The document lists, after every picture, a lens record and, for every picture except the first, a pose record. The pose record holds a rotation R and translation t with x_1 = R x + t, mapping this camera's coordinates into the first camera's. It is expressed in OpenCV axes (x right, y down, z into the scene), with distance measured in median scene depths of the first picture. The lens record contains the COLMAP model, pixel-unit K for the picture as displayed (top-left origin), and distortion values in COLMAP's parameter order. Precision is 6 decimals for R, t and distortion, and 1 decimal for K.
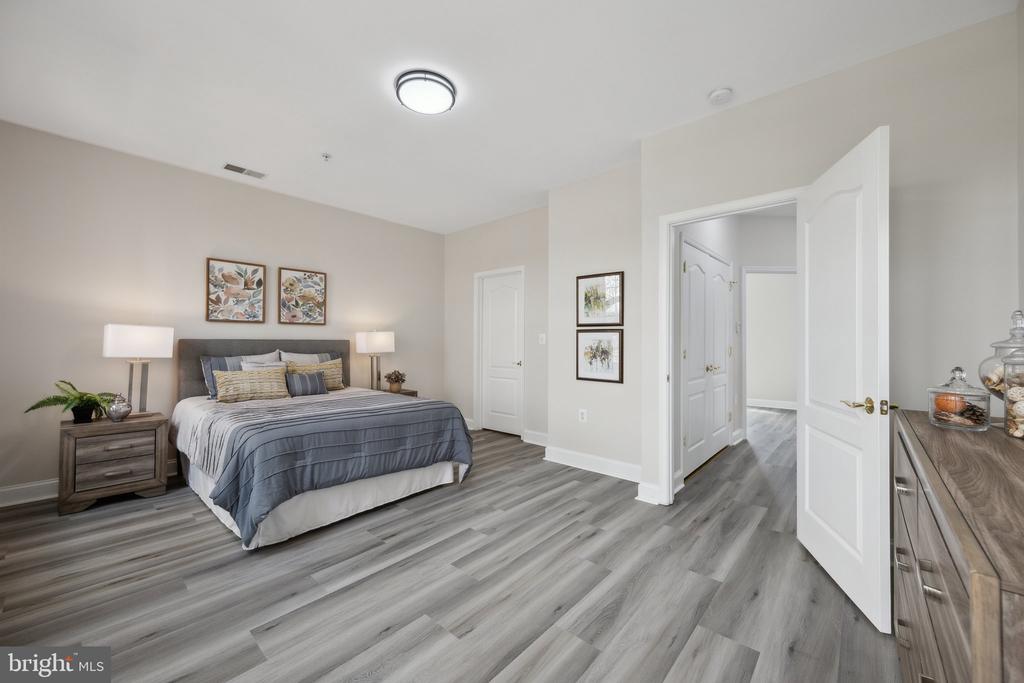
lens RADIAL K [[401.5, 0, 513.1], [0, 401.5, 336.0], [0, 0, 1]] dist [-0.000261, -0.000487]
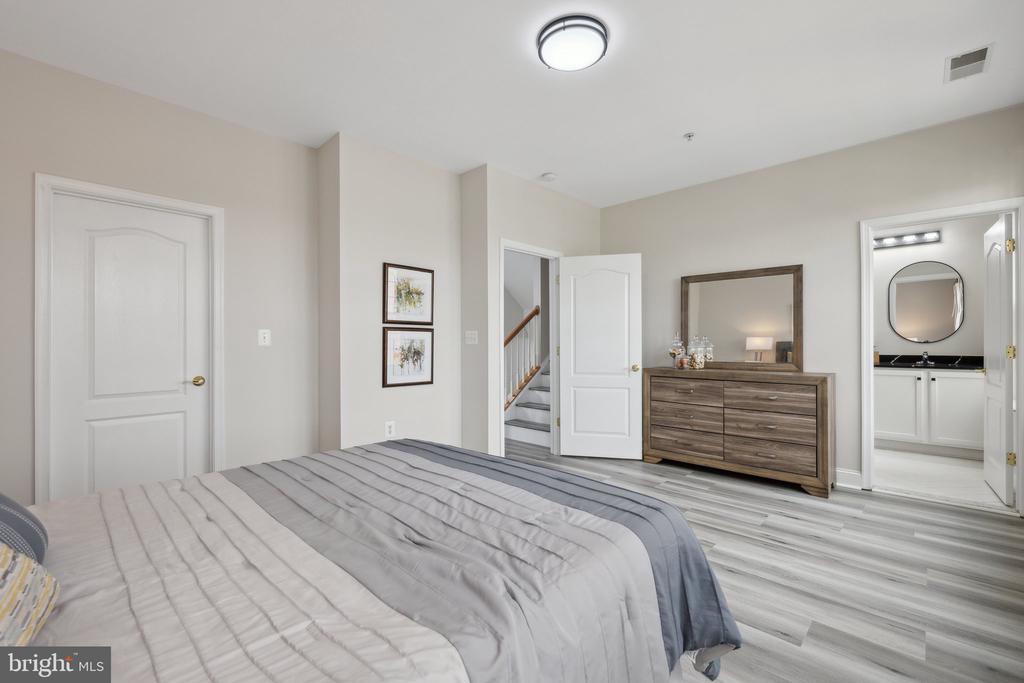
lens RADIAL K [[439.7, 0, 510.2], [0, 439.7, 341.6], [0, 0, 1]] dist [-0.002126, -0.000391]
pose [[0.035728, -0.001917, 0.999360, -0.765281], [-0.013144, 0.999911, 0.002388, 0.009183], [-0.999275, -0.013221, 0.035700, 0.739768]]
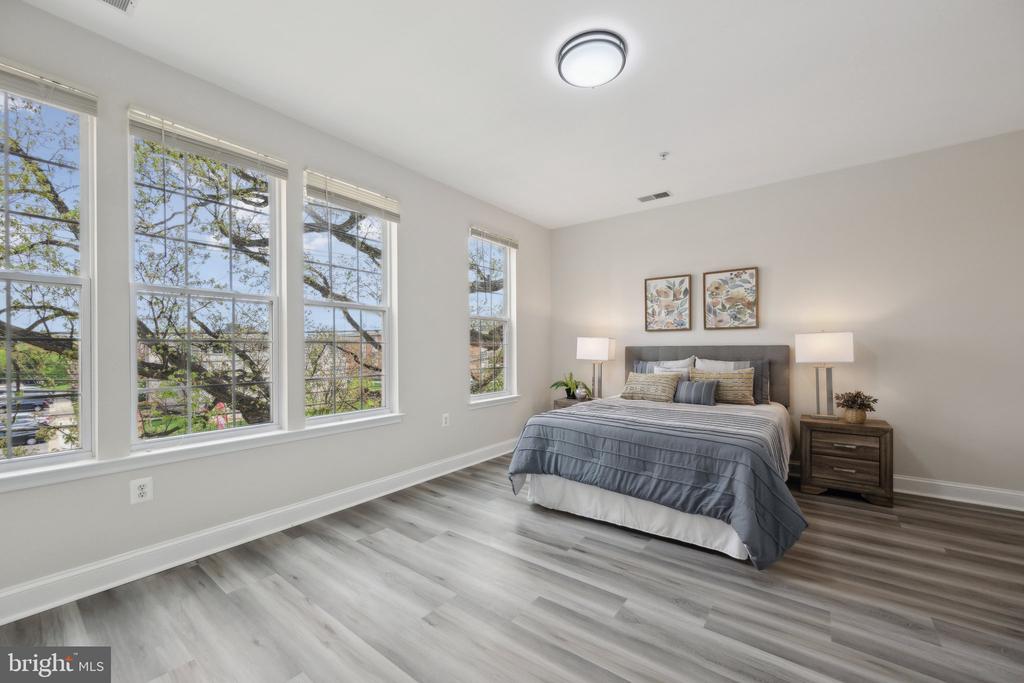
lens RADIAL K [[401.5, 0, 508.4], [0, 401.5, 347.9], [0, 0, 1]] dist [-0.000261, -0.000487]
pose [[0.063767, -0.005434, -0.997950, 0.427859], [0.020701, 0.999777, -0.004121, 0.009296], [0.997750, -0.020396, 0.063865, 0.513571]]
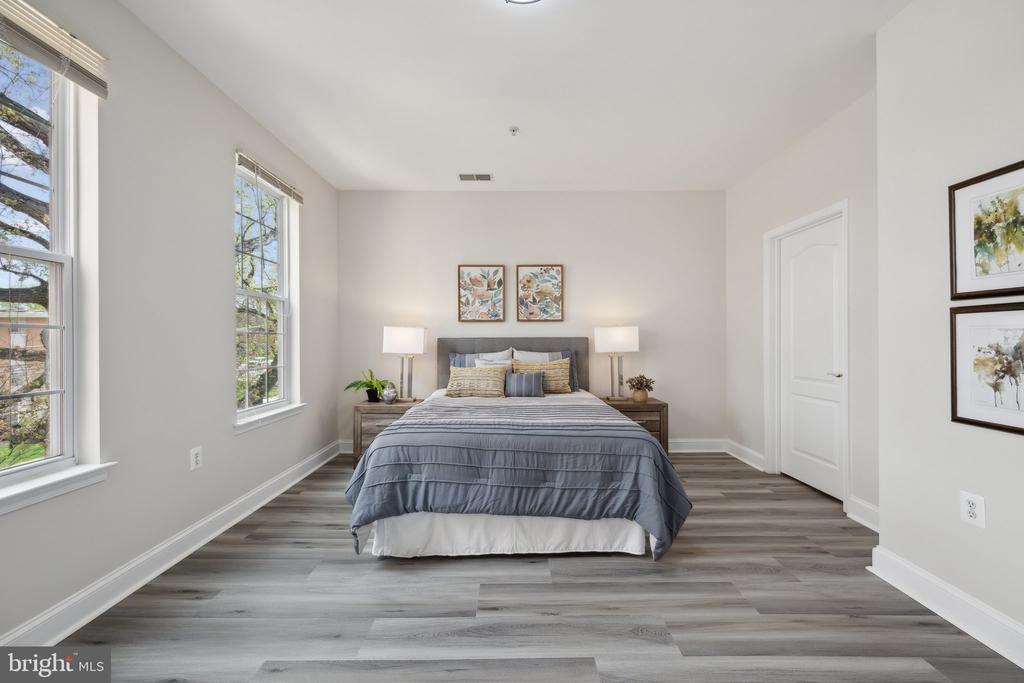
lens RADIAL K [[401.5, 0, 510.8], [0, 401.5, 338.0], [0, 0, 1]] dist [-0.000261, -0.000487]
pose [[0.664168, -0.009895, -0.747518, 0.173004], [0.017864, 0.999837, 0.002637, 0.008367], [0.747370, -0.015105, 0.664237, 0.367666]]
